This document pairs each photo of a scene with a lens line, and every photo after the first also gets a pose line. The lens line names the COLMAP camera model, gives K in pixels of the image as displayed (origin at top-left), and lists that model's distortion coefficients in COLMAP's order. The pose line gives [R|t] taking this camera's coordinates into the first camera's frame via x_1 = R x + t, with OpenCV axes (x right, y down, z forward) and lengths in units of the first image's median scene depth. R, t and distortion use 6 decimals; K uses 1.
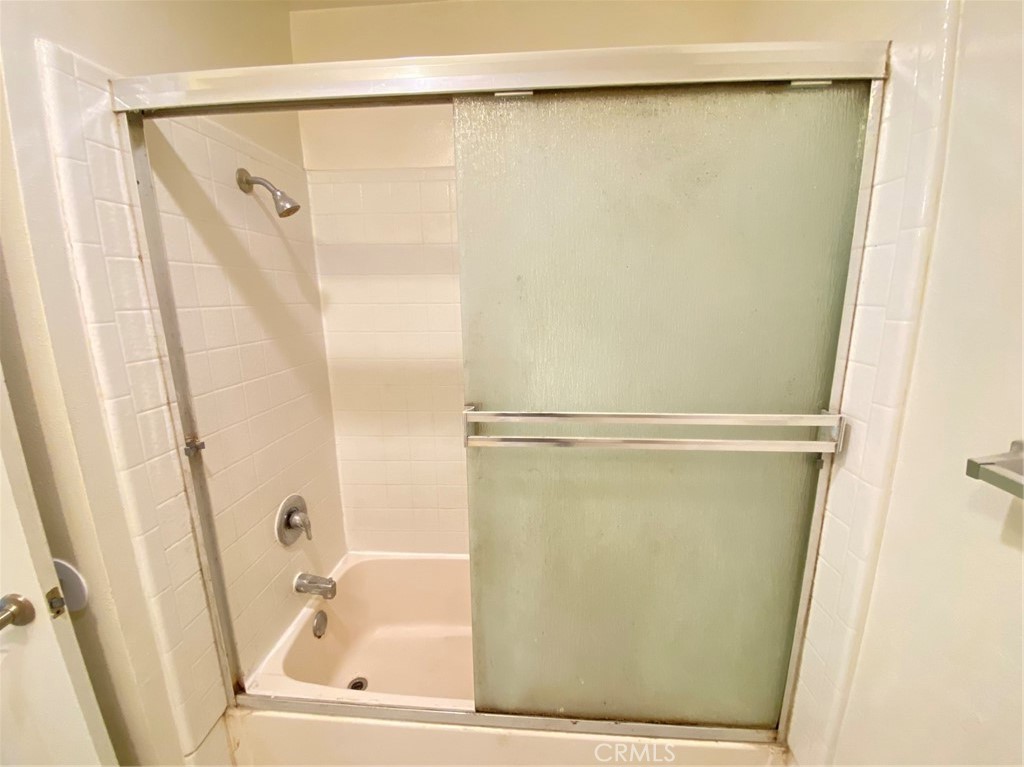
lens RADIAL K [[408.8, 0, 514.0], [0, 408.8, 384.4], [0, 0, 1]] dist [-0.001909, -0.000262]
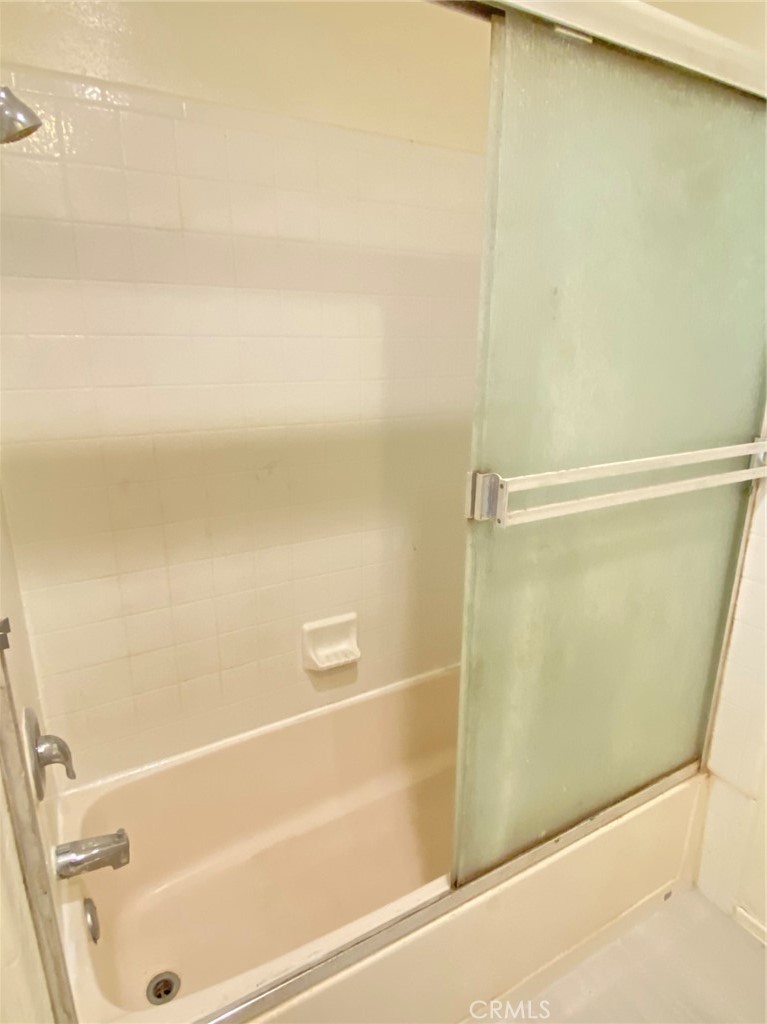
lens RADIAL K [[586.3, 0, 384.2], [0, 586.3, 511.5], [0, 0, 1]] dist [0.014634, -0.000132]
pose [[0.839181, -0.144238, 0.524377, -0.718690], [0.106308, 0.989094, 0.101936, -0.005564], [-0.533361, -0.029797, 0.845362, 0.187573]]
